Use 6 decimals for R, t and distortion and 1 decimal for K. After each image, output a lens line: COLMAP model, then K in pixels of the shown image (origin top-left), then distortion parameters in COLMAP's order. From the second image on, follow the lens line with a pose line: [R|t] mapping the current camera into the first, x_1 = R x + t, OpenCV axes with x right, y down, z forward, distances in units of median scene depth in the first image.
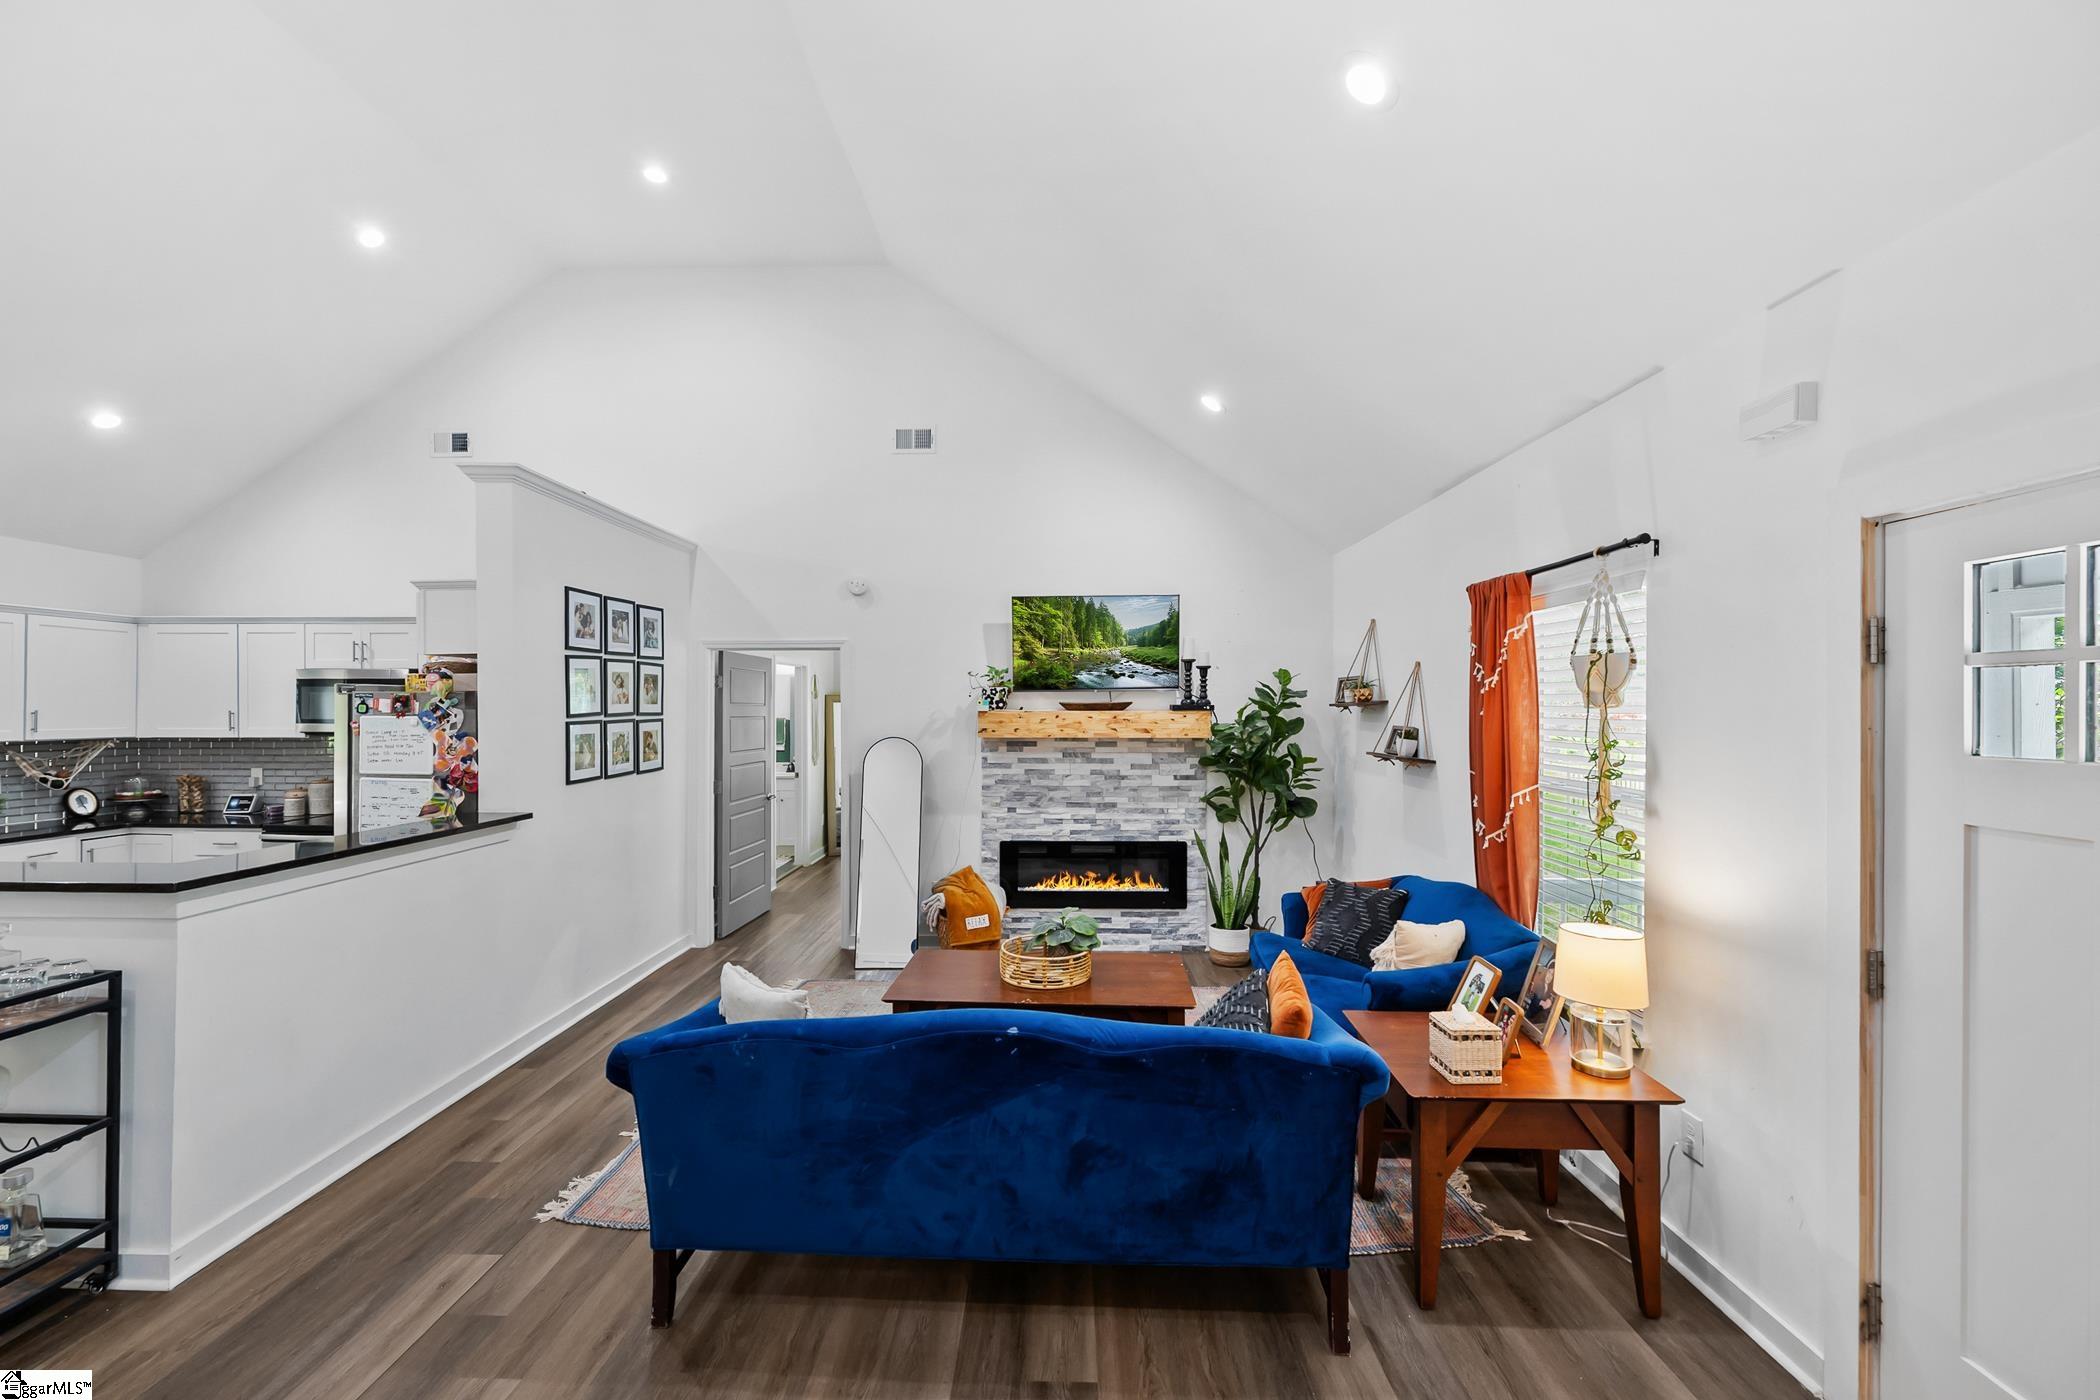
lens RADIAL K [[857.0, 0, 1043.3], [0, 857.0, 699.5], [0, 0, 1]] dist [-0.000641, 0.000282]
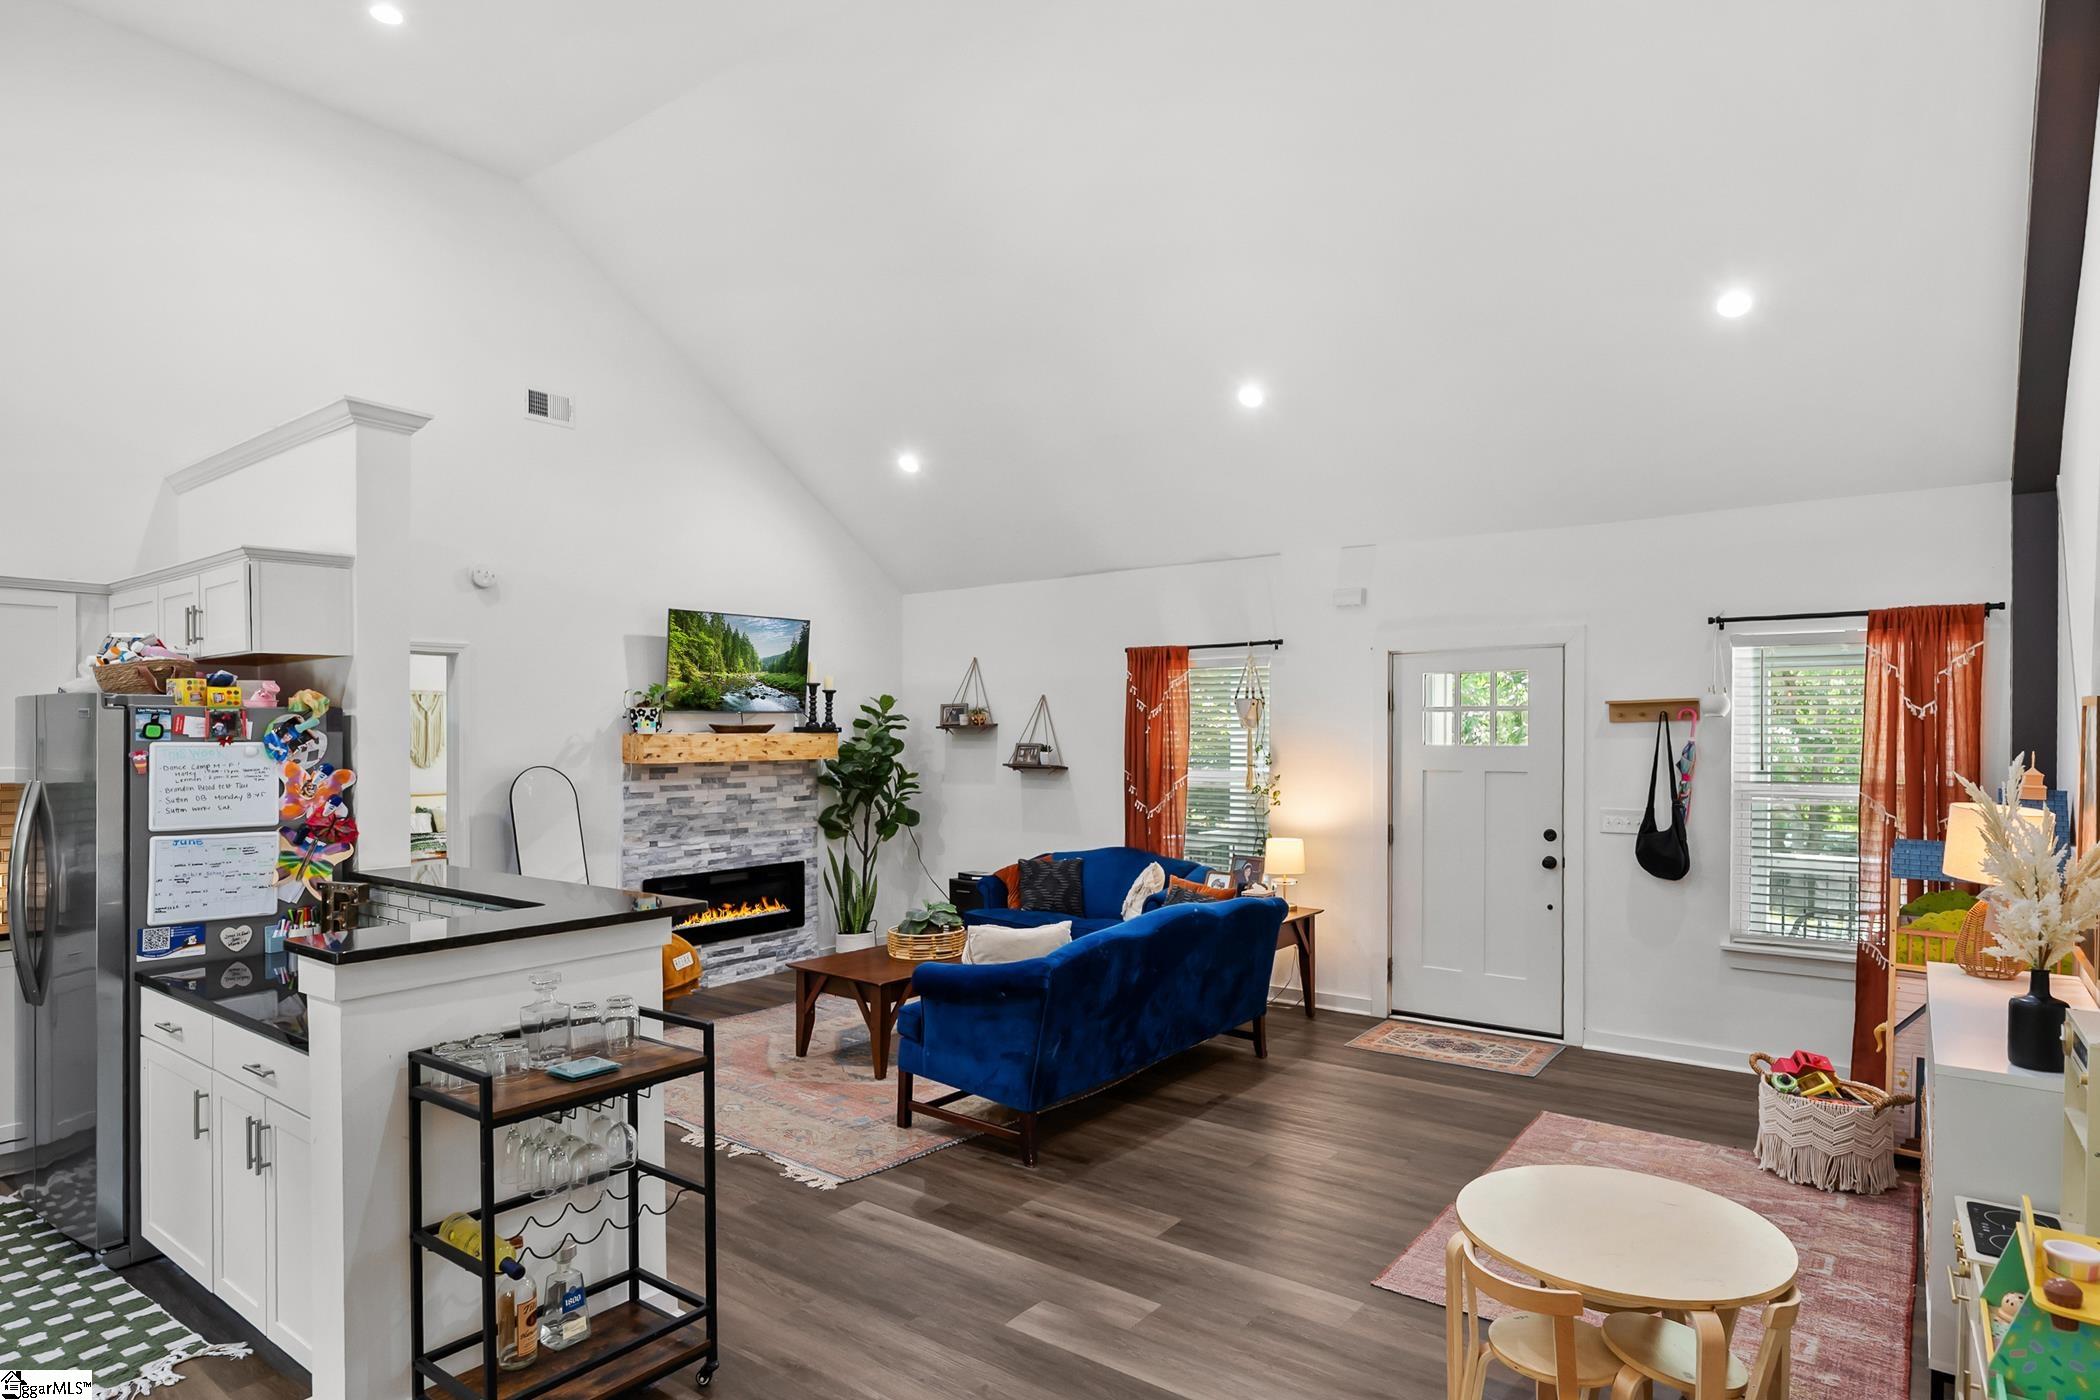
lens RADIAL K [[1148.2, 0, 1083.3], [0, 1148.2, 735.2], [0, 0, 1]] dist [0.000117, 0.000073]
pose [[0.565492, -0.005178, 0.824738, -0.782609], [-0.003790, 0.999953, 0.008877, 0.002189], [-0.824745, -0.008146, 0.565446, -0.052324]]
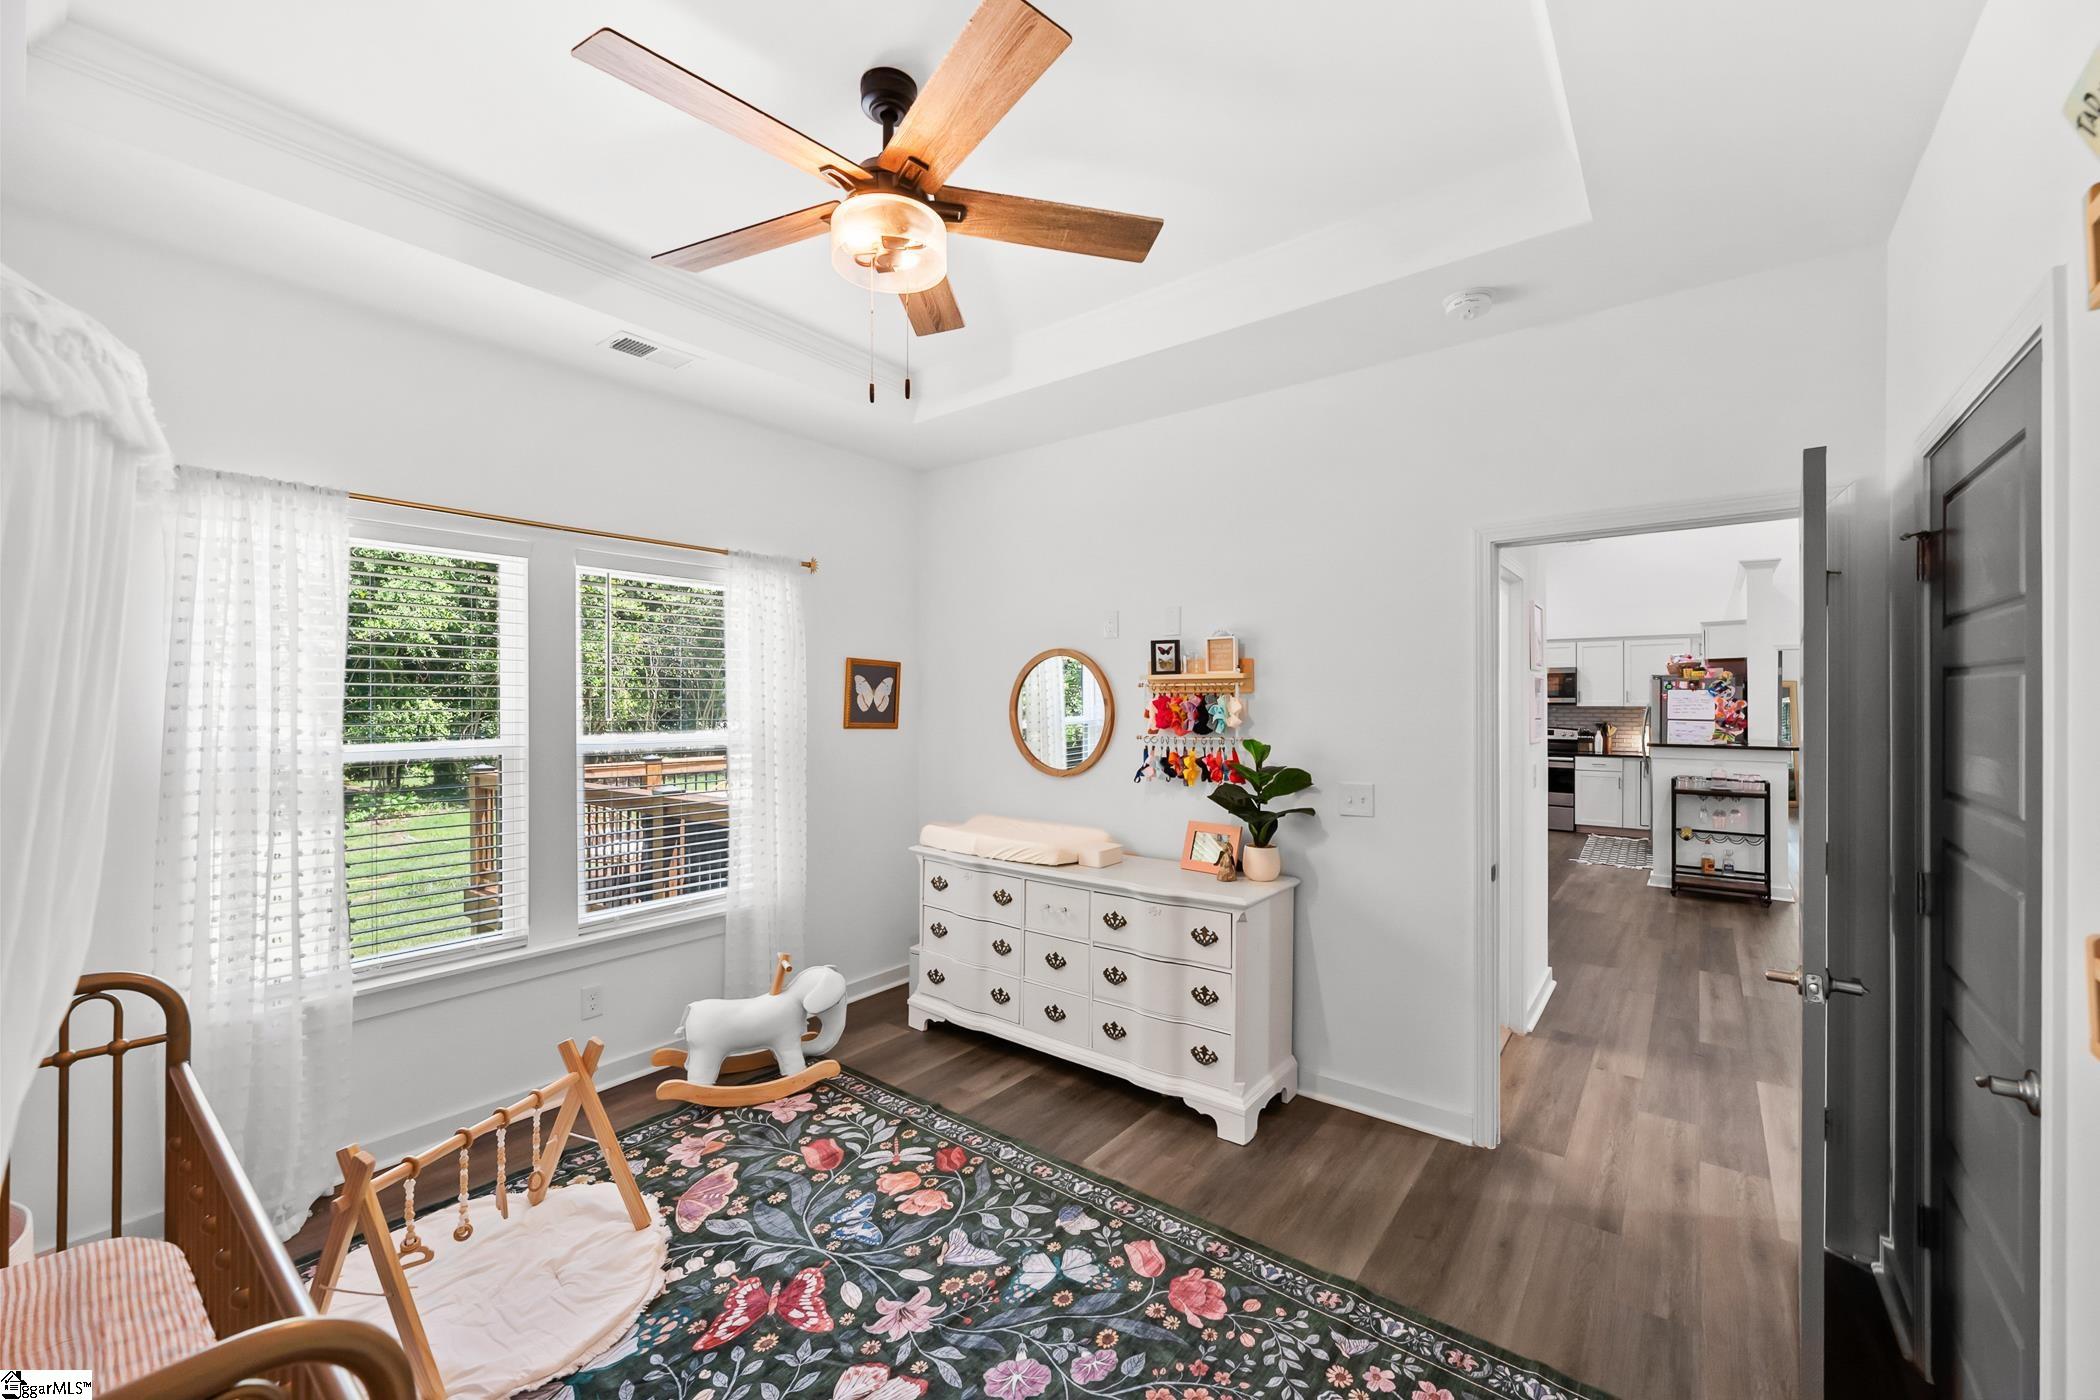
lens RADIAL K [[829.8, 0, 1049.0], [0, 829.8, 695.0], [0, 0, 1]] dist [-0.000039, 0.000111]
pose [[0.803985, -0.003921, -0.594637, -0.567594], [0.004278, 0.999991, -0.000810, 0.018253], [0.594634, -0.001893, 0.803994, -1.009451]]
